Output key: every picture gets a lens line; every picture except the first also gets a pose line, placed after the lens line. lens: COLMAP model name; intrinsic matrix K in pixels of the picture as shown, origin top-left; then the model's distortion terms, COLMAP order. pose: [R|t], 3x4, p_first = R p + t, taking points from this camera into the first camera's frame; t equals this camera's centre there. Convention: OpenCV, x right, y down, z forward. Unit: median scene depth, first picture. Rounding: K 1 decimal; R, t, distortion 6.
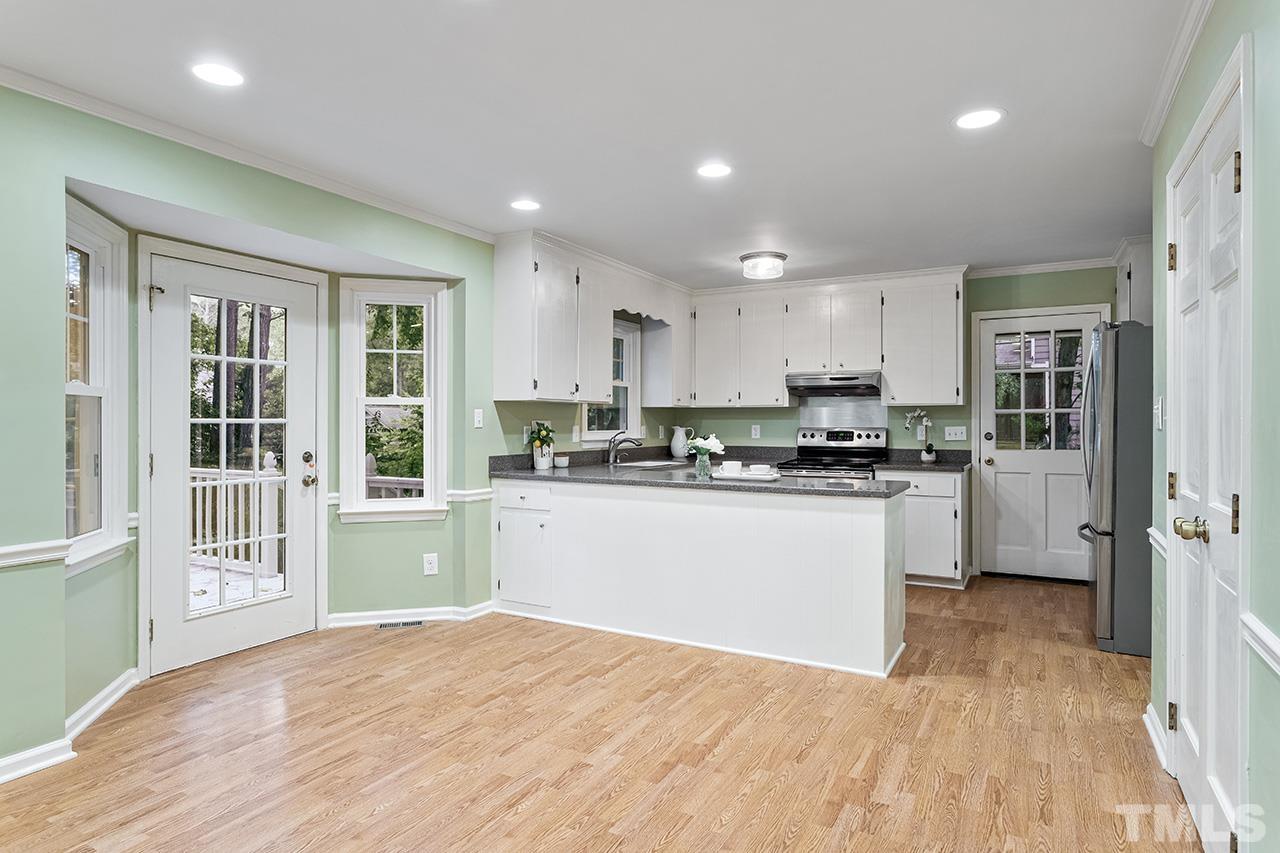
lens RADIAL K [[723.6, 0, 639.2], [0, 723.6, 422.9], [0, 0, 1]] dist [-0.008798, 0.002124]
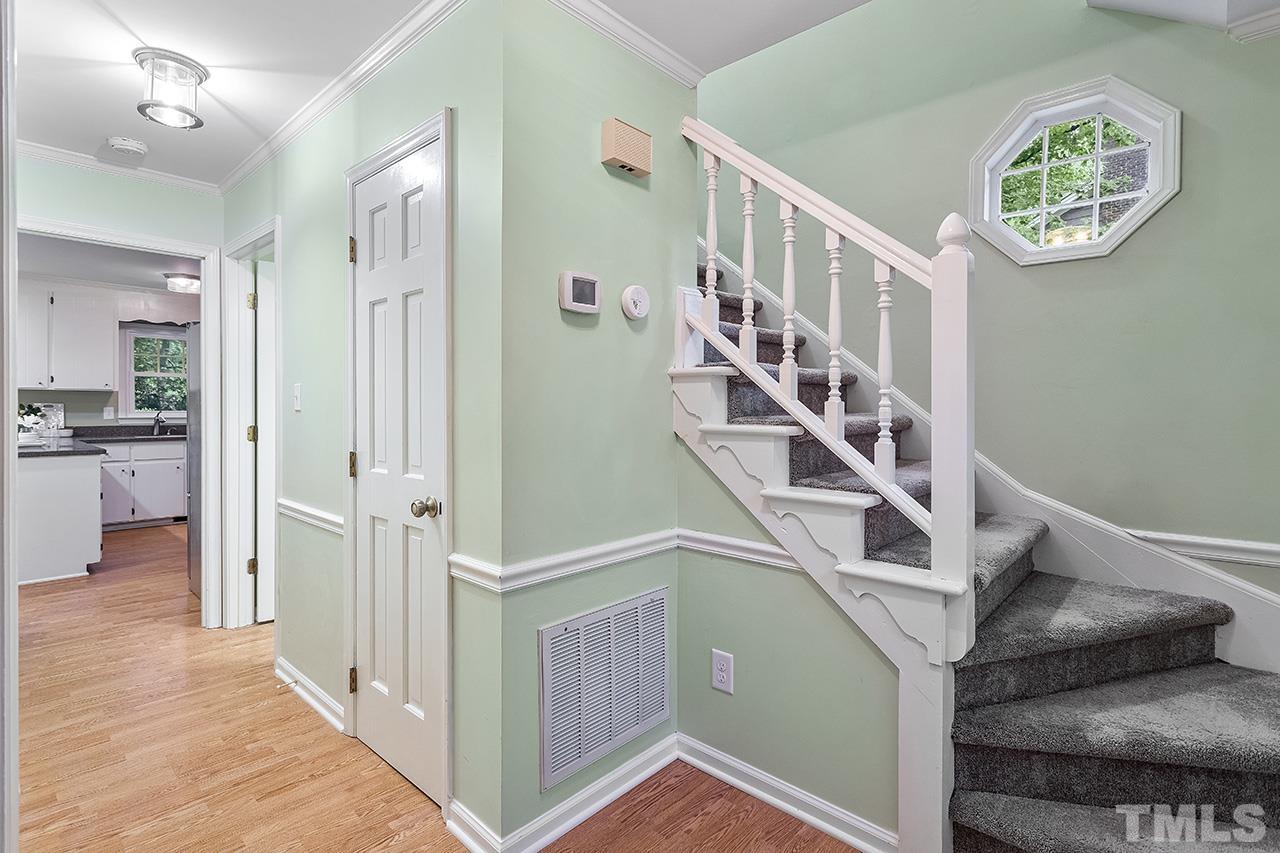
lens RADIAL K [[625.9, 0, 627.8], [0, 625.9, 404.9], [0, 0, 1]] dist [0.002970, 0.000705]
pose [[0.949334, 0.007664, -0.314176, 1.251252], [-0.008411, 0.999964, -0.001022, -0.007356], [0.314157, 0.003612, 0.949364, 0.202474]]
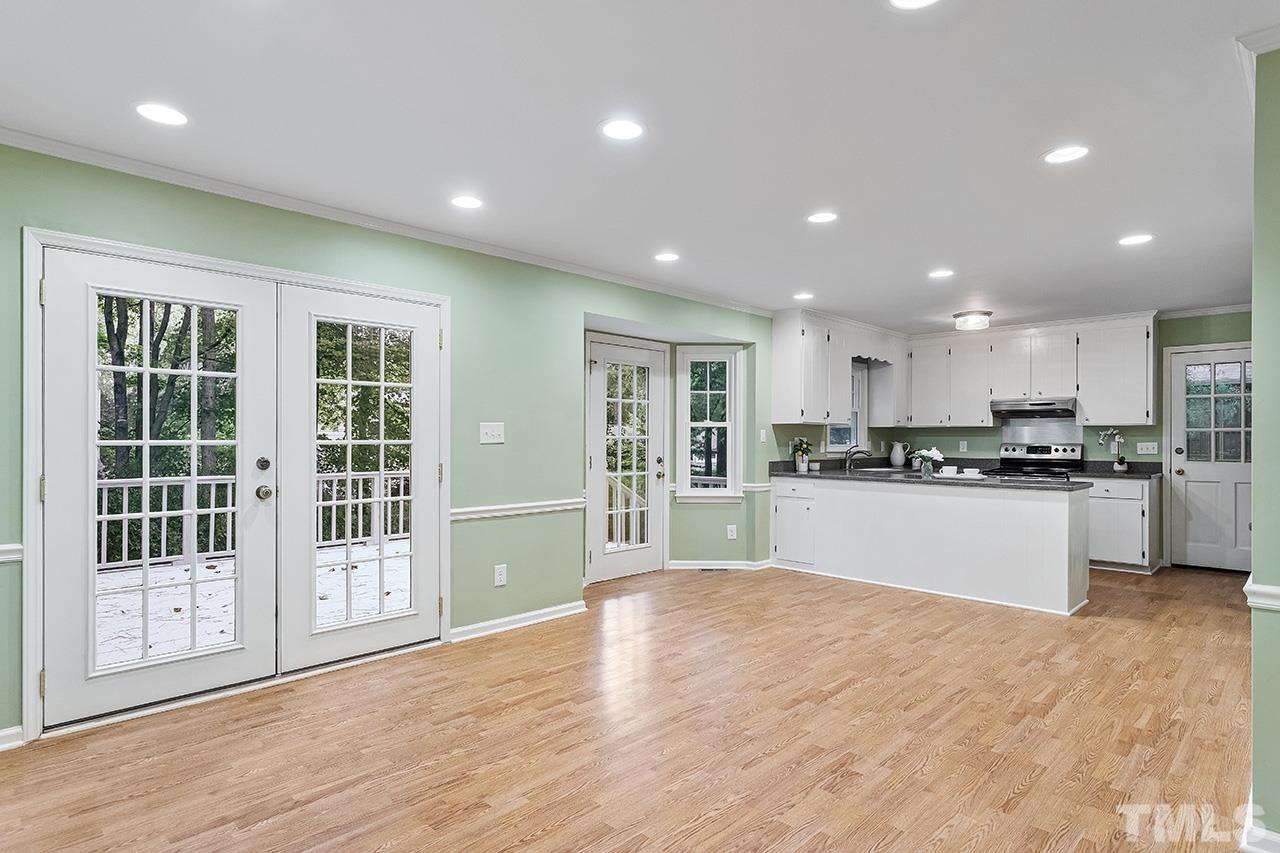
lens RADIAL K [[681.5, 0, 633.0], [0, 681.5, 441.6], [0, 0, 1]] dist [0.005347, 0.002228]
pose [[0.961800, 0.002562, -0.273740, -0.082290], [-0.001734, 0.999993, 0.003265, 0.001154], [0.273746, -0.002665, 0.961798, -0.366612]]
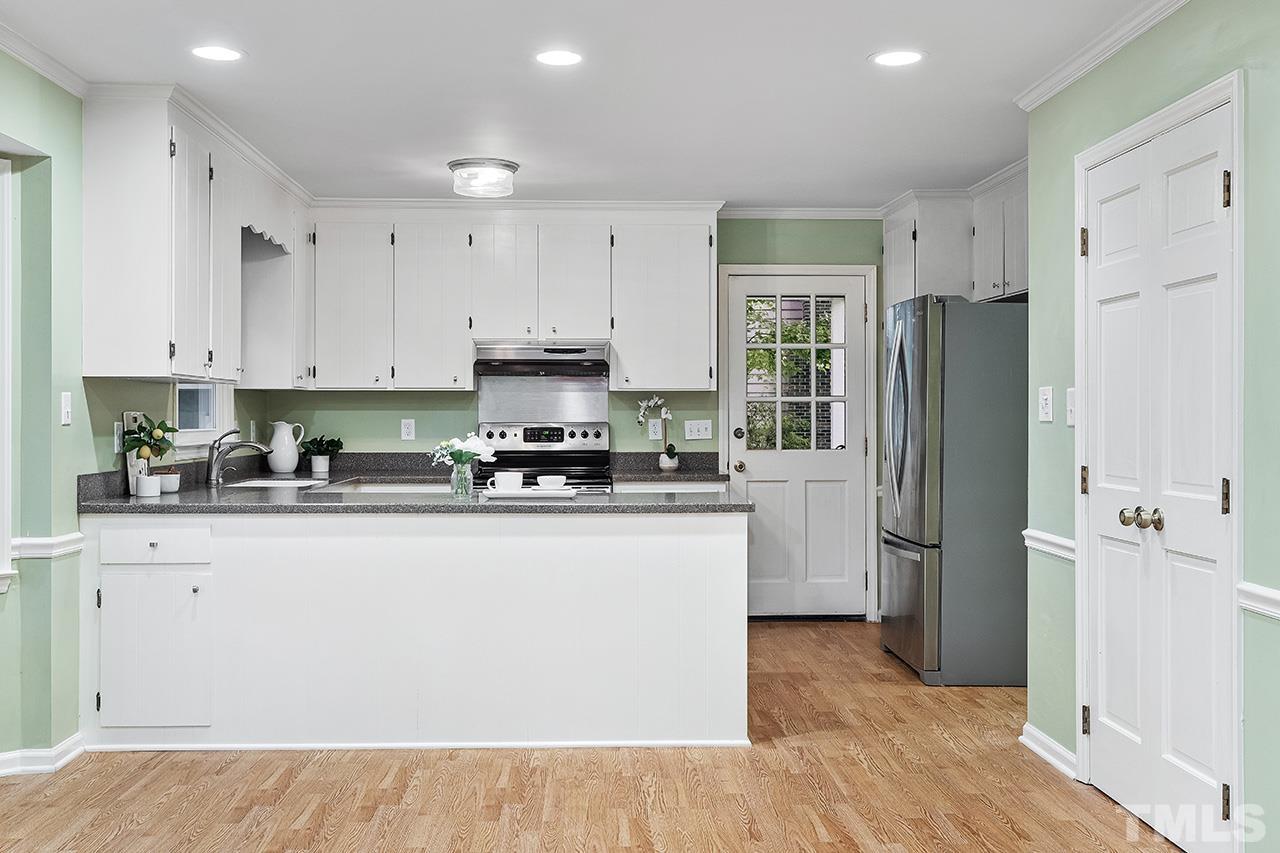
lens RADIAL K [[1273.2, 0, 640.3], [0, 1273.2, 416.1], [0, 0, 1]] dist [0.014877, 0.000000]
pose [[0.850888, -0.001662, 0.525344, -0.314514], [0.001504, 0.999999, 0.000728, -0.000016], [-0.525345, 0.000171, 0.850889, -0.065565]]
